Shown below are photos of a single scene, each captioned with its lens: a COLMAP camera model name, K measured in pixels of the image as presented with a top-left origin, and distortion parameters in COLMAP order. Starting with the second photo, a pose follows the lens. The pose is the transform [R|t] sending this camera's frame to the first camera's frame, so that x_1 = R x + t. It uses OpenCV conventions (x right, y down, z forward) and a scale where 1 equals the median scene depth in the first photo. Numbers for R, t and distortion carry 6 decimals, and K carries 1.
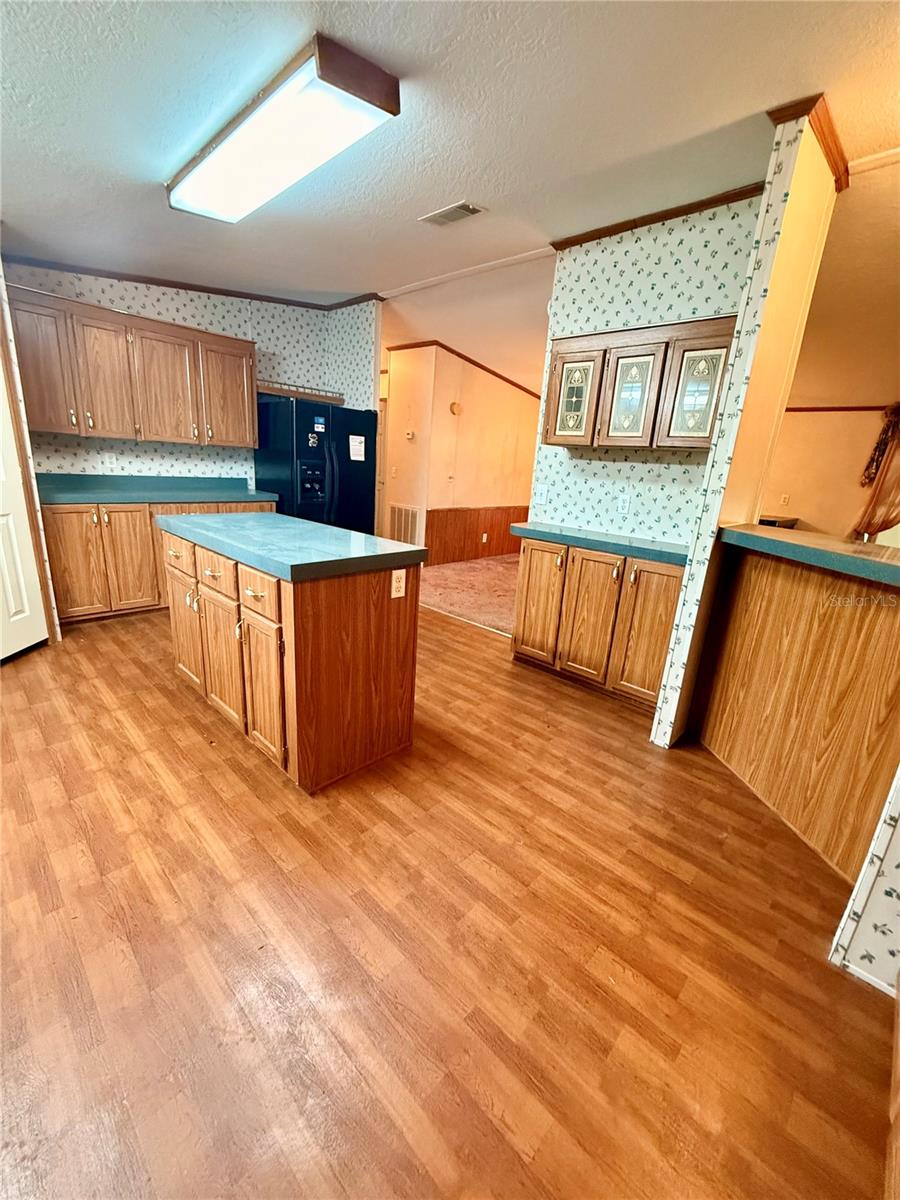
lens RADIAL K [[483.0, 0, 455.4], [0, 483.0, 599.5], [0, 0, 1]] dist [0.000126, 0.000828]
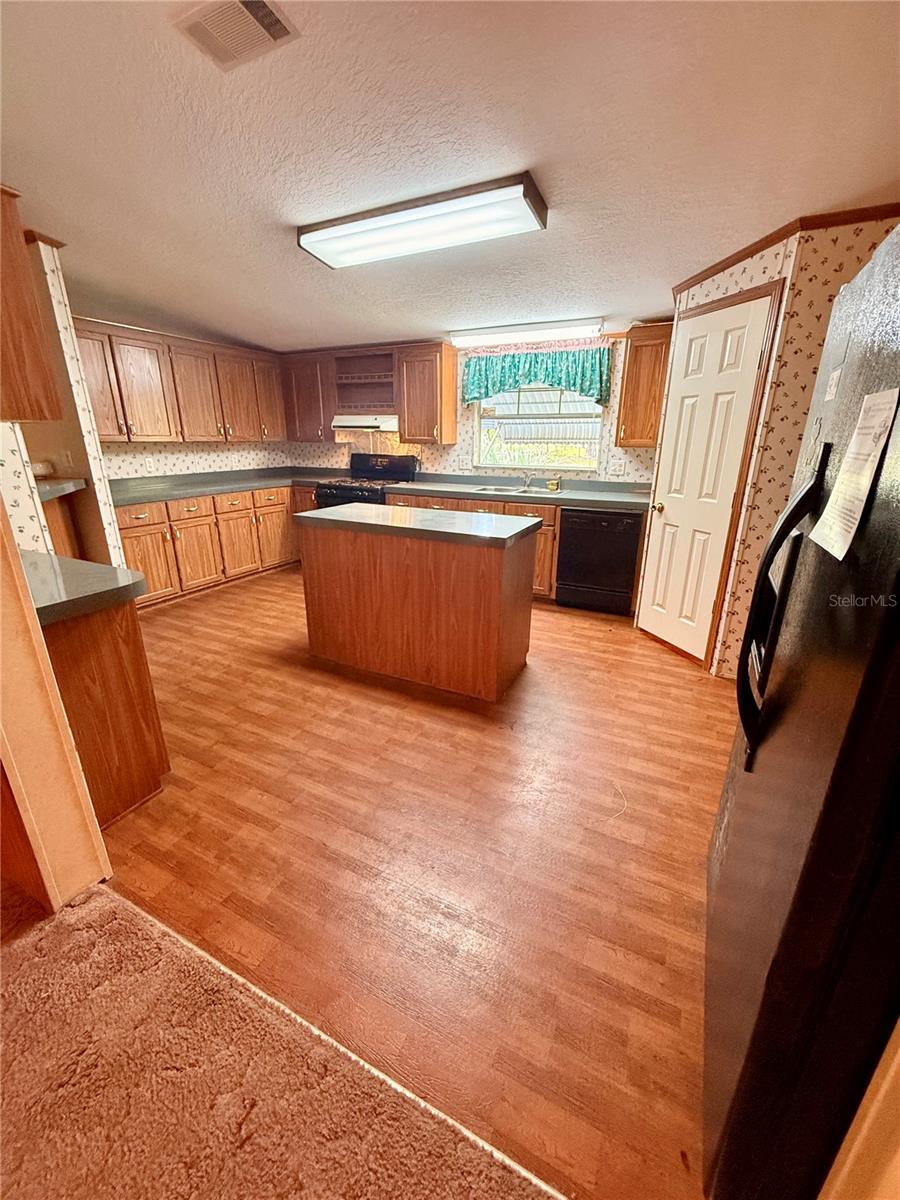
lens RADIAL K [[483.0, 0, 450.1], [0, 483.0, 597.7], [0, 0, 1]] dist [0.000126, 0.000828]
pose [[-0.957822, 0.021854, -0.286530, -0.071702], [-0.142536, 0.829667, 0.539755, -0.590011], [0.249520, 0.557831, -0.791558, 1.898586]]
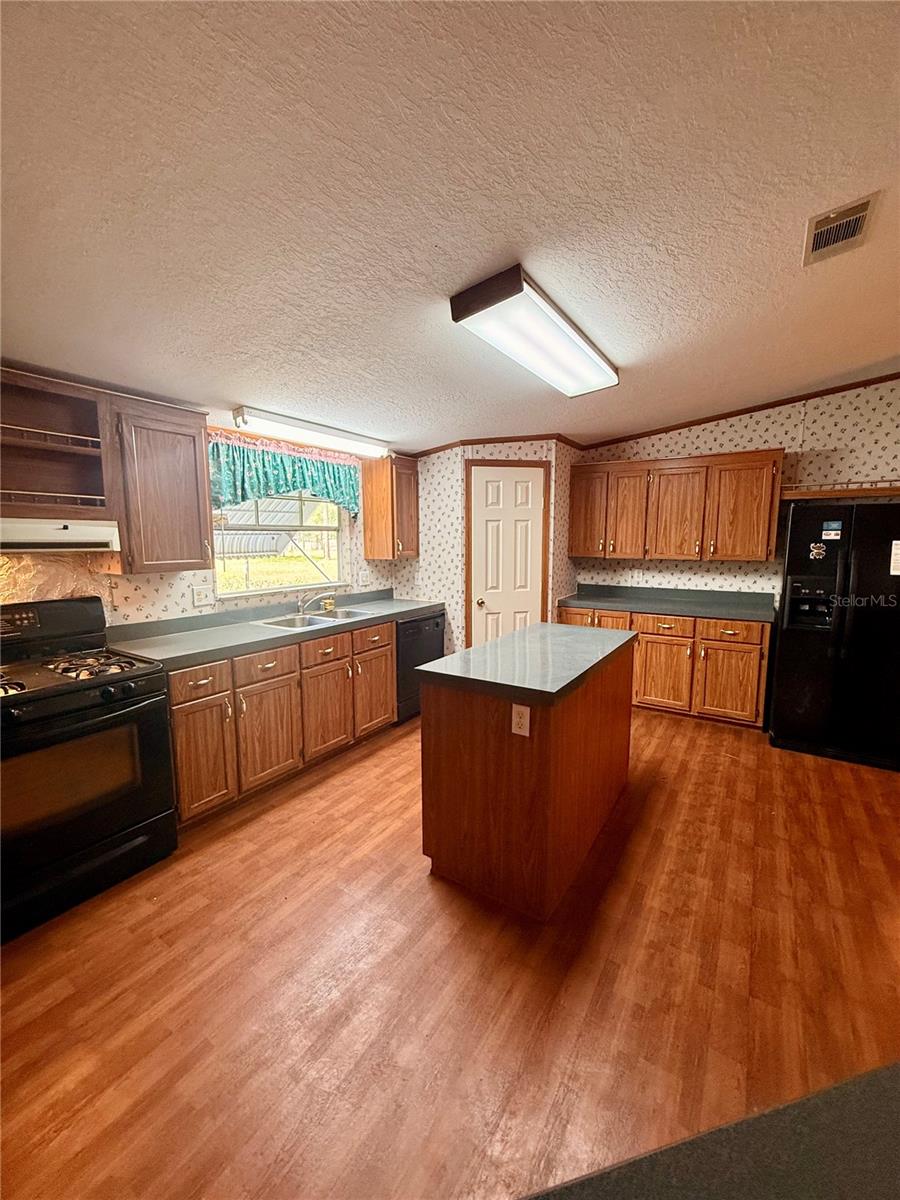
lens RADIAL K [[483.0, 0, 448.8], [0, 483.0, 597.0], [0, 0, 1]] dist [0.000126, 0.000828]
pose [[0.171655, 0.053491, -0.983704, 0.585940], [-0.254694, 0.966987, 0.008138, -0.180341], [0.951664, 0.249147, 0.179612, 0.498527]]
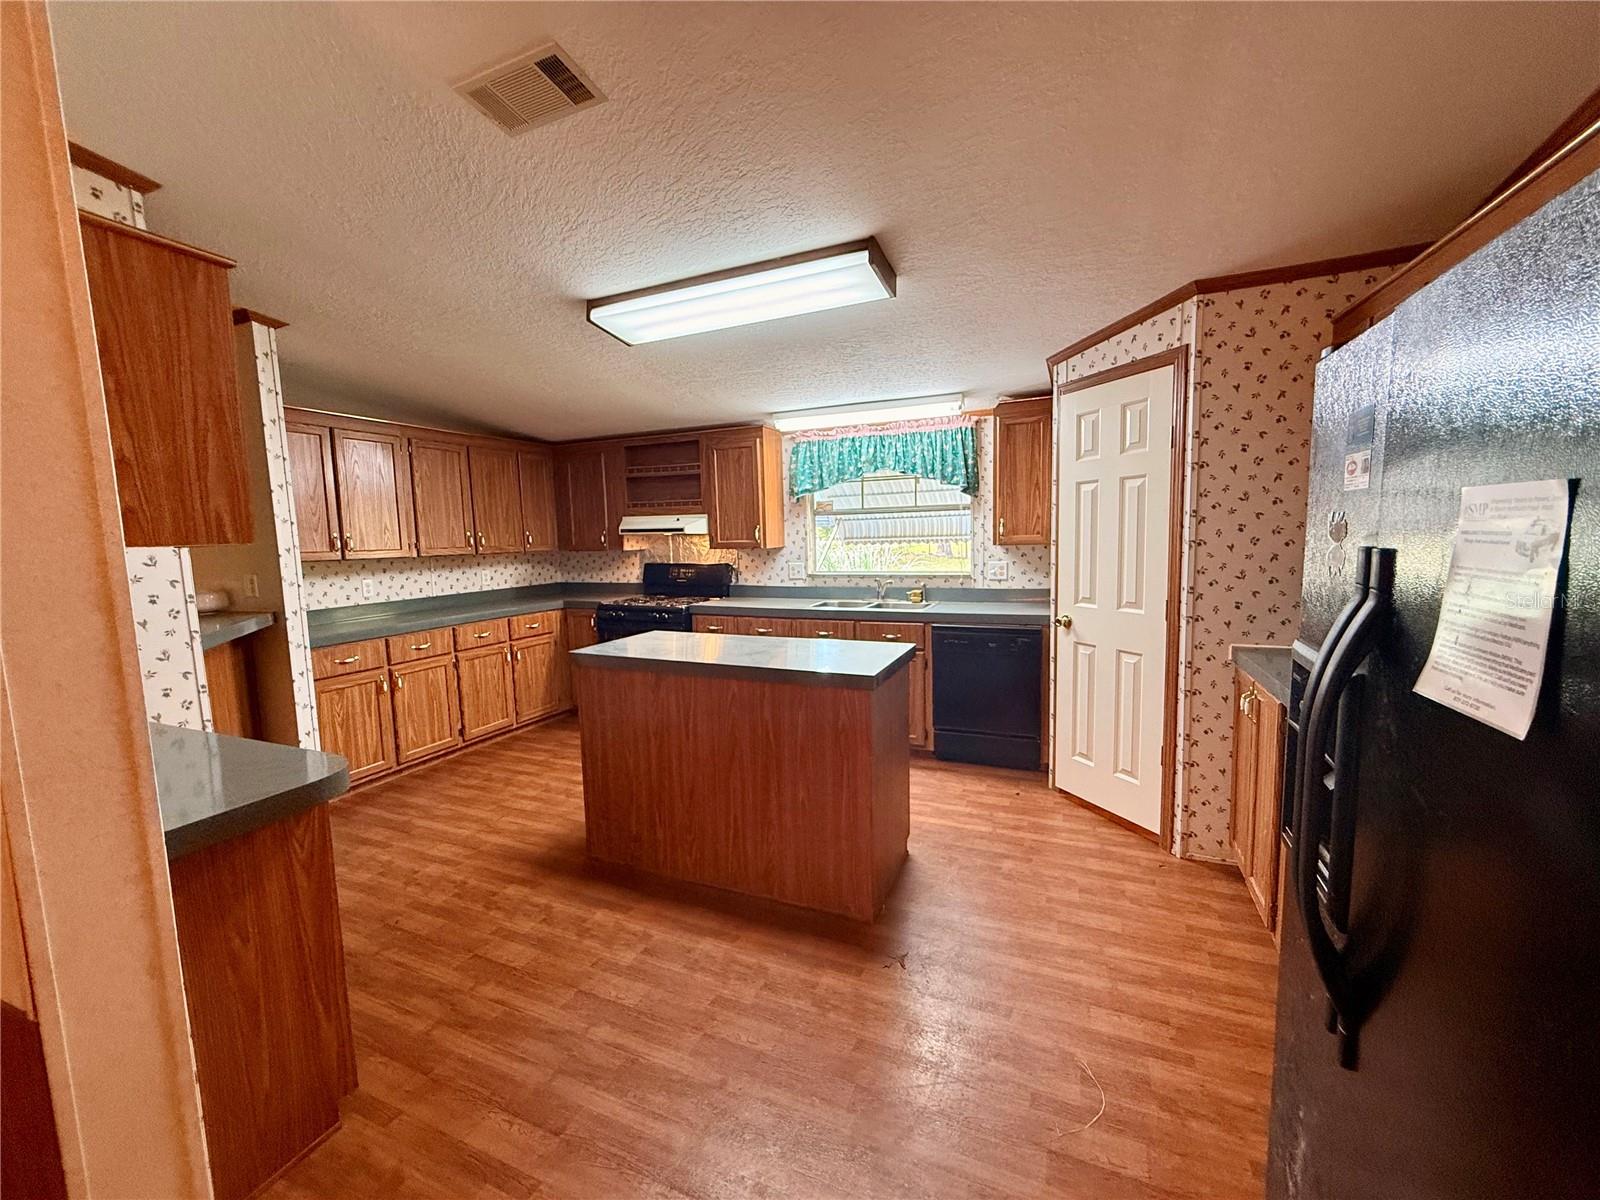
lens RADIAL K [[644.0, 0, 795.9], [0, 644.0, 599.4], [0, 0, 1]] dist [0.000126, 0.000828]
pose [[-0.944014, -0.006400, -0.329844, -0.049544], [-0.124576, 0.932706, 0.338438, -0.582565], [0.305482, 0.360581, -0.881285, 1.836033]]
